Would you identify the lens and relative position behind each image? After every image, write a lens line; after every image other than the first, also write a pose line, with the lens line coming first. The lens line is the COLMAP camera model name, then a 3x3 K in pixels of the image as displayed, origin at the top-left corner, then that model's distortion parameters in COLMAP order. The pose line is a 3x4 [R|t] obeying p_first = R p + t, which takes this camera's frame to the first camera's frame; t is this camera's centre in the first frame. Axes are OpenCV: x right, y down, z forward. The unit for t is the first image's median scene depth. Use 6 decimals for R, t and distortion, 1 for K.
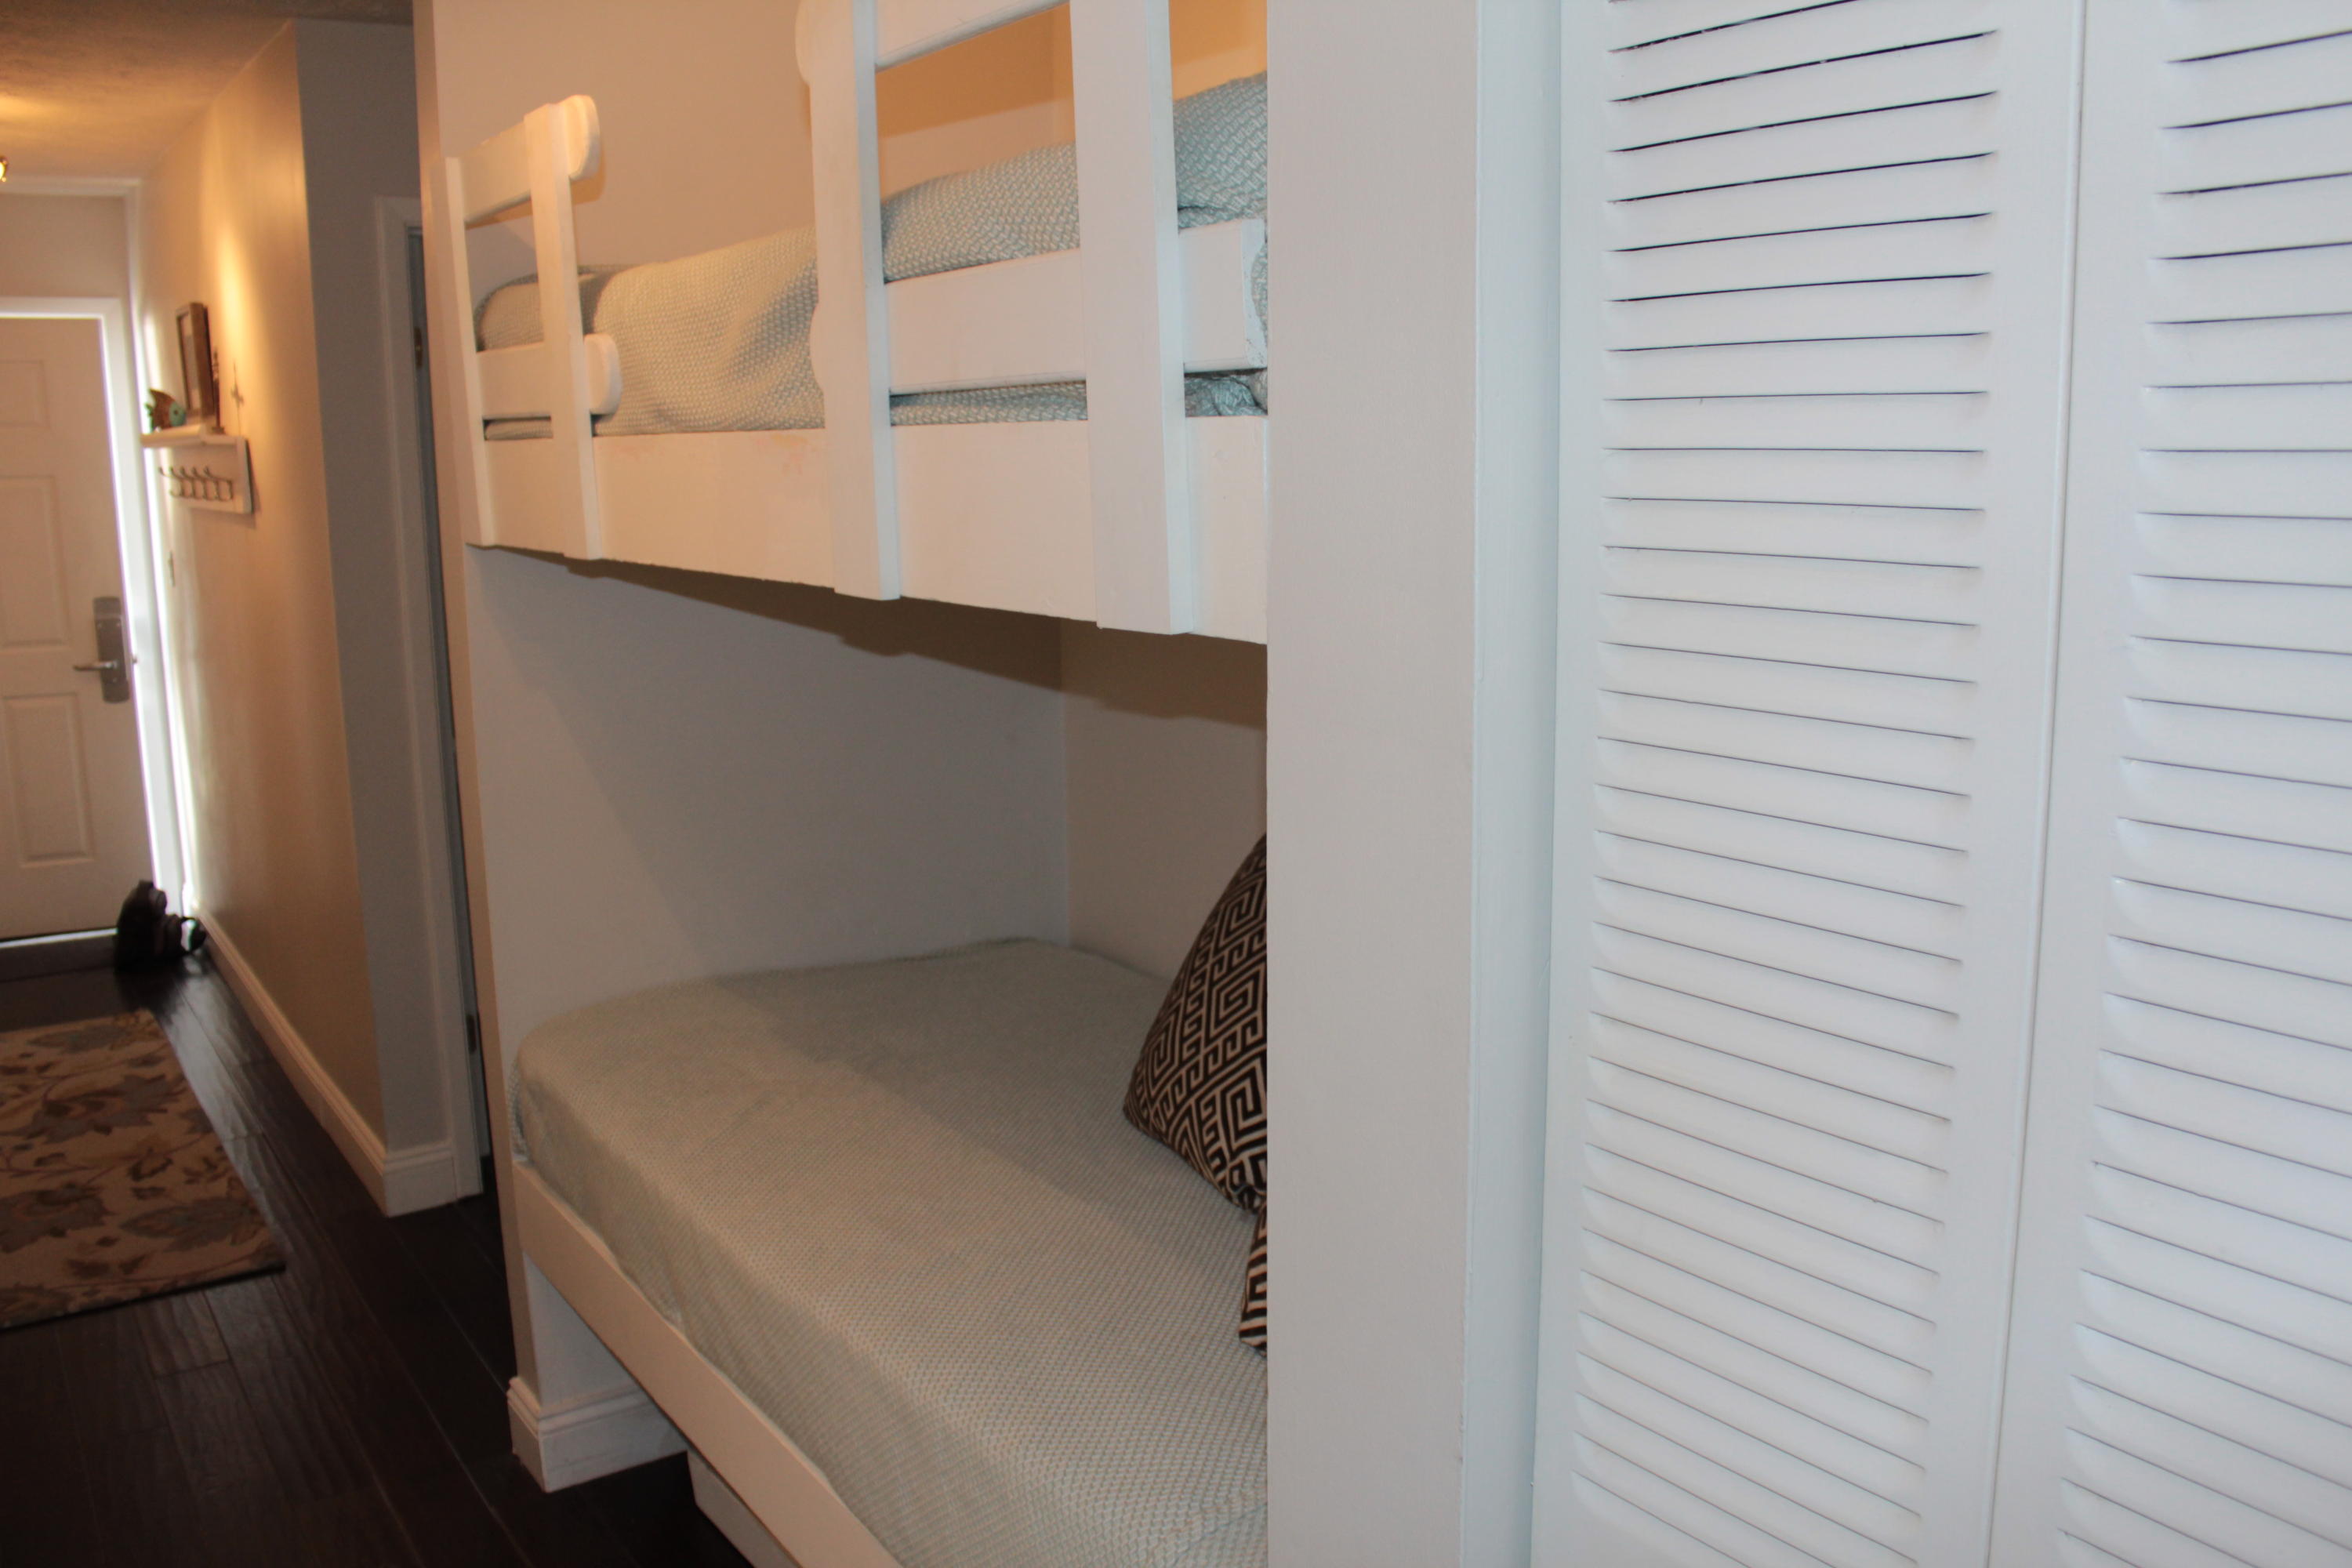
lens RADIAL K [[1936.3, 0, 1190.8], [0, 1936.3, 777.3], [0, 0, 1]] dist [-0.155584, 0.132878]
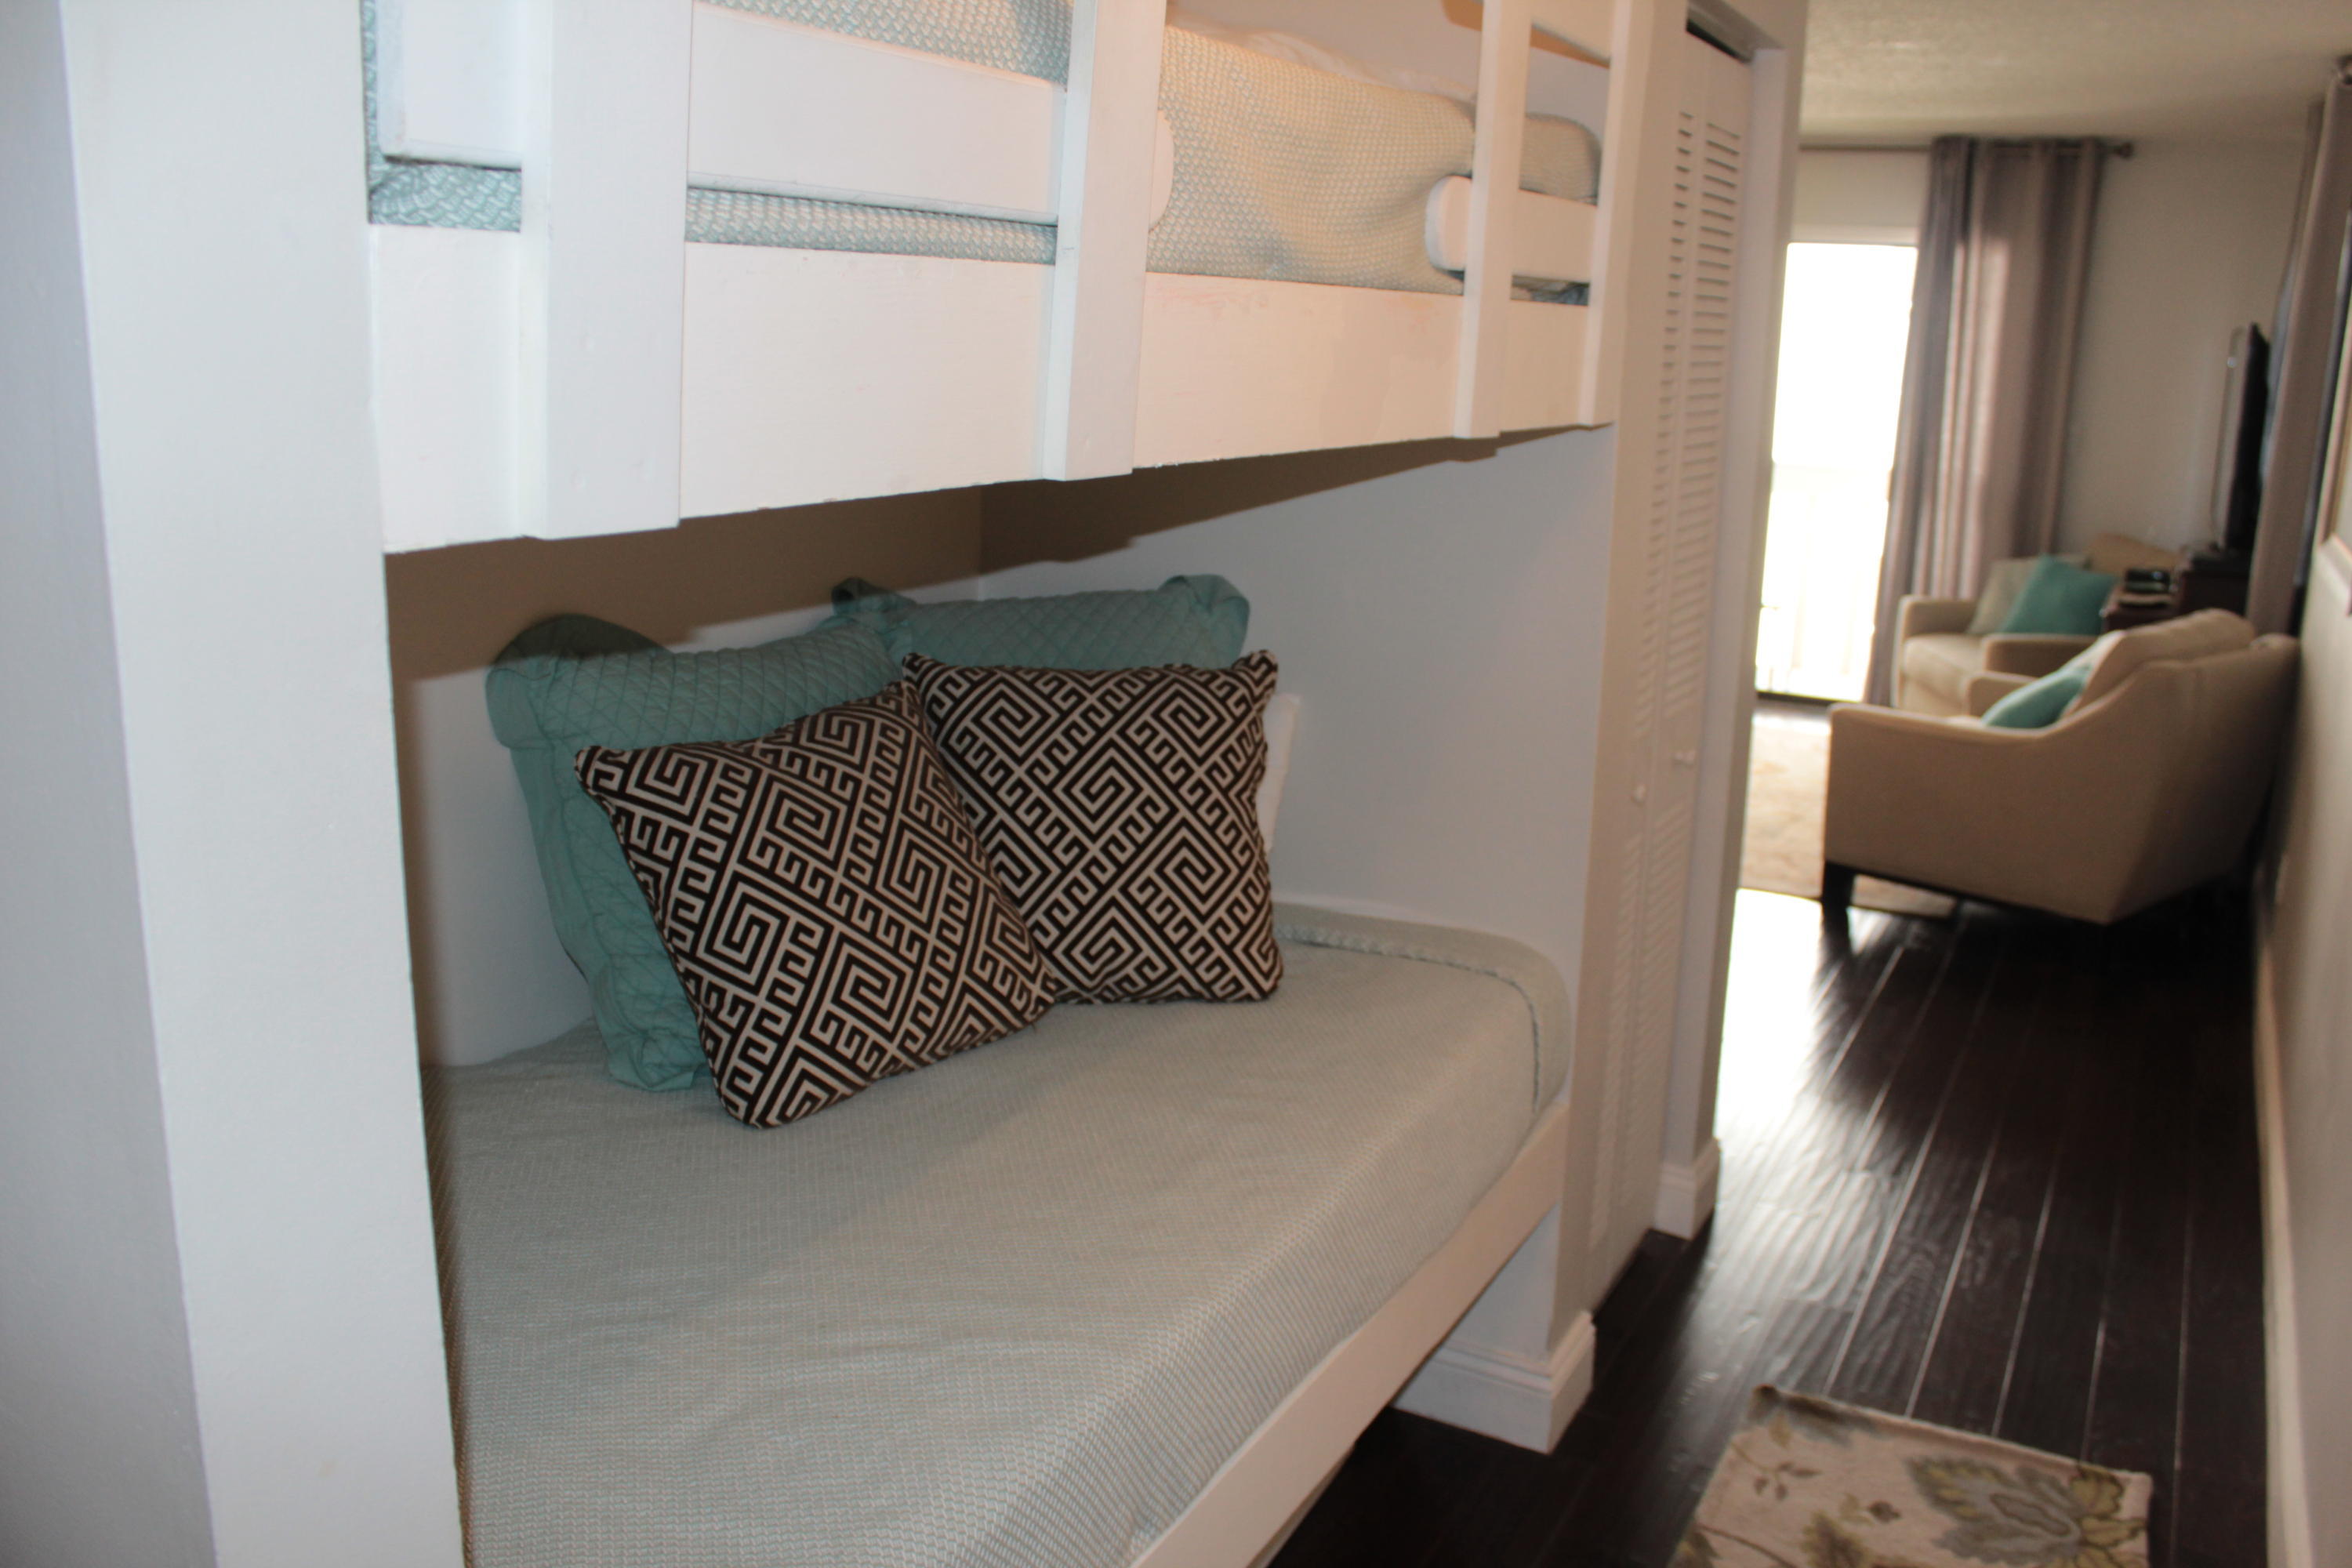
lens RADIAL K [[1936.3, 0, 1190.8], [0, 1936.3, 777.3], [0, 0, 1]] dist [-0.155584, 0.132878]
pose [[-0.467225, -0.212595, 0.858198, -0.863121], [0.103871, 0.950740, 0.292069, -0.199470], [-0.878015, 0.225604, -0.422127, 1.284884]]
